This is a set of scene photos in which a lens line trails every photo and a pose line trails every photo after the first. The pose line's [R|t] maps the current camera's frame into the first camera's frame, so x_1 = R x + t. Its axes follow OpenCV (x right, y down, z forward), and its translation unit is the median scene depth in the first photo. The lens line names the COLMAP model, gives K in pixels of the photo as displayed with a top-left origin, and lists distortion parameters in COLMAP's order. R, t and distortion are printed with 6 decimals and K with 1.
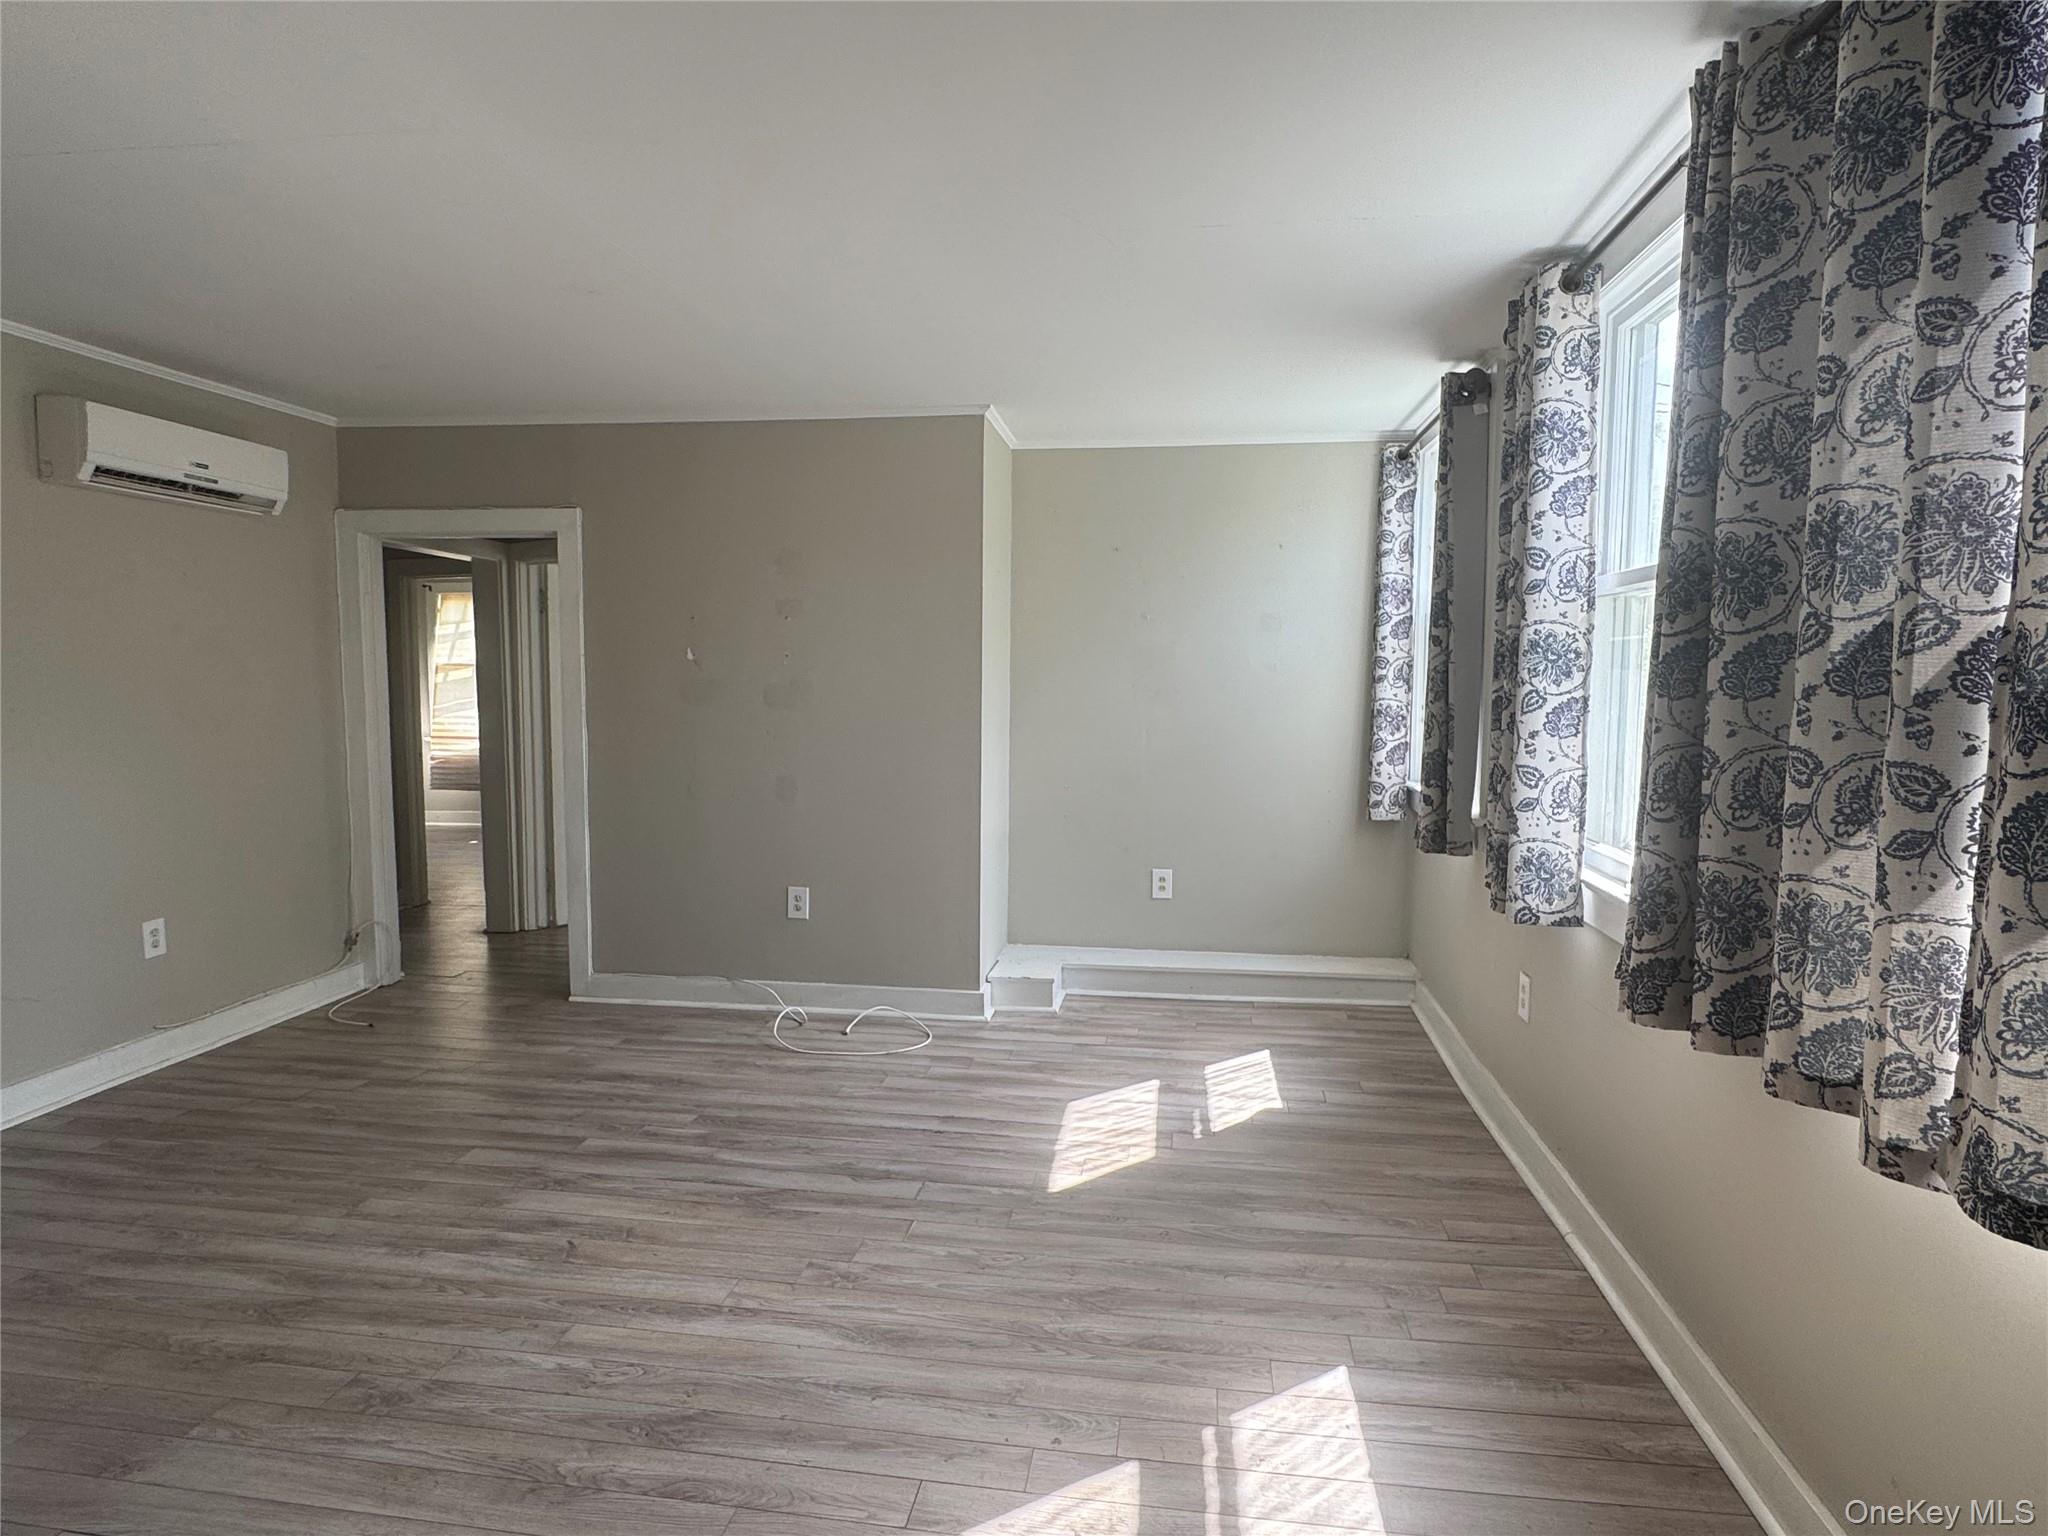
lens RADIAL K [[1155.0, 0, 1024.0], [0, 1155.0, 768.0], [0, 0, 1]] dist [0.004280, 0.000709]
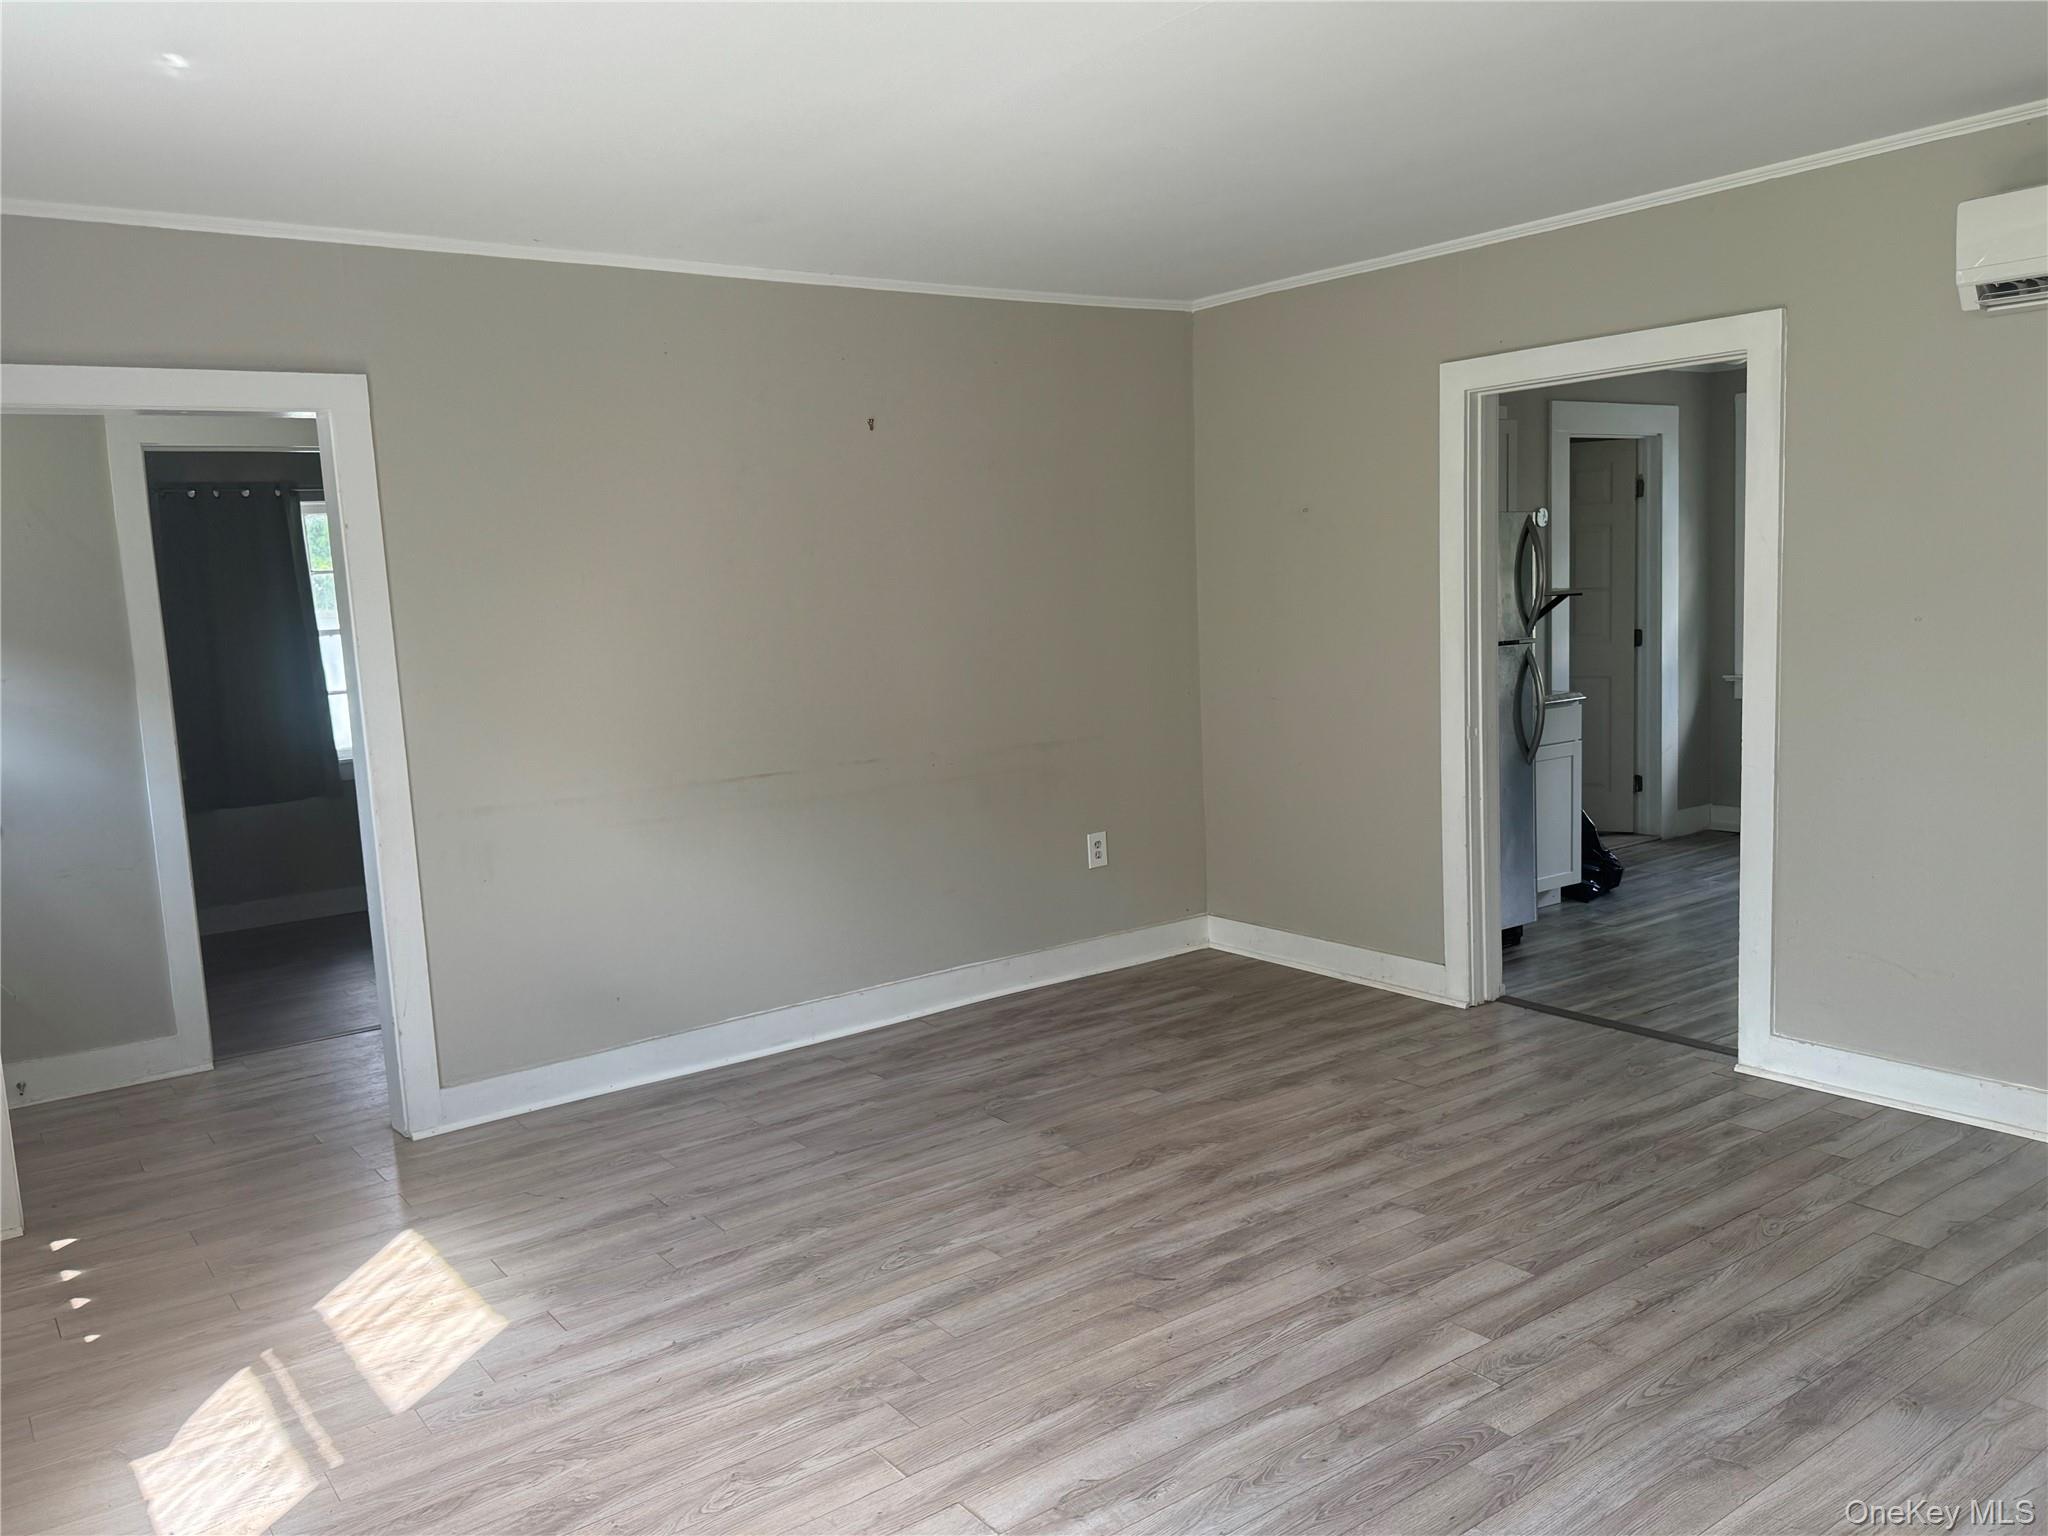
lens RADIAL K [[1562.5, 0, 1028.4], [0, 1562.5, 782.2], [0, 0, 1]] dist [0.140745, -0.246668]
pose [[-0.707813, 0.118368, -0.696412, 0.347176], [-0.015789, 0.982964, 0.183120, -0.125360], [0.706223, 0.140611, -0.693886, 1.293556]]
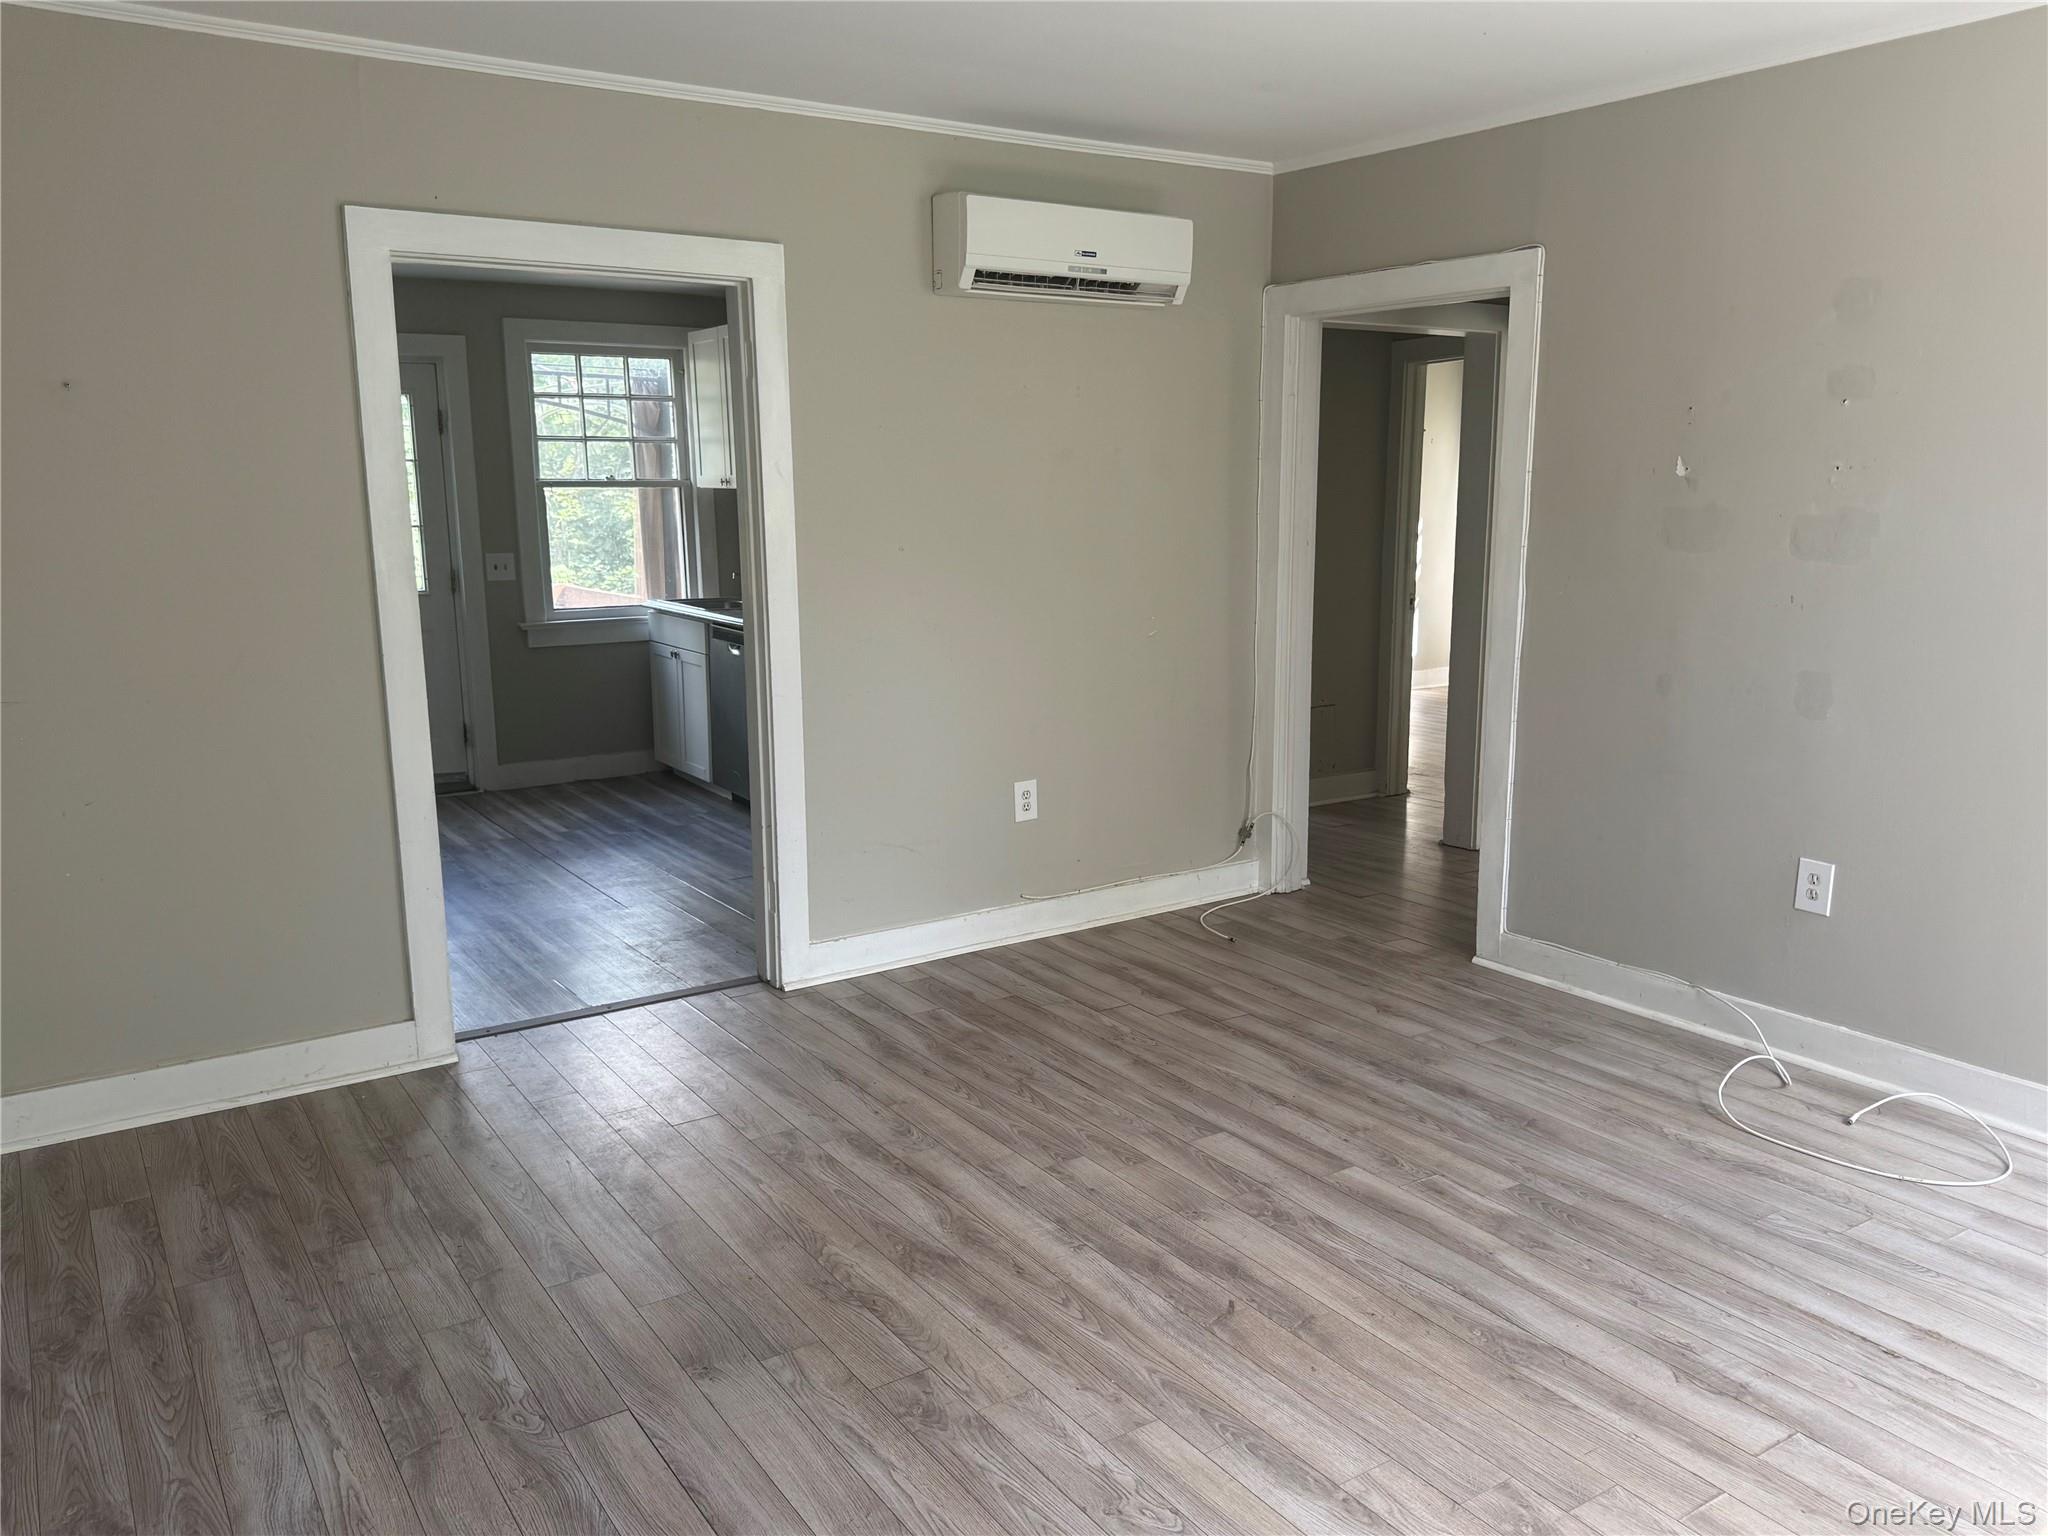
lens RADIAL K [[1562.5, 0, 1028.4], [0, 1562.5, 782.2], [0, 0, 1]] dist [0.140745, -0.246668]
pose [[0.671883, 0.131110, -0.728961, 0.161206], [-0.049316, 0.989943, 0.132596, -0.033805], [0.739014, -0.053140, 0.671591, 0.189994]]
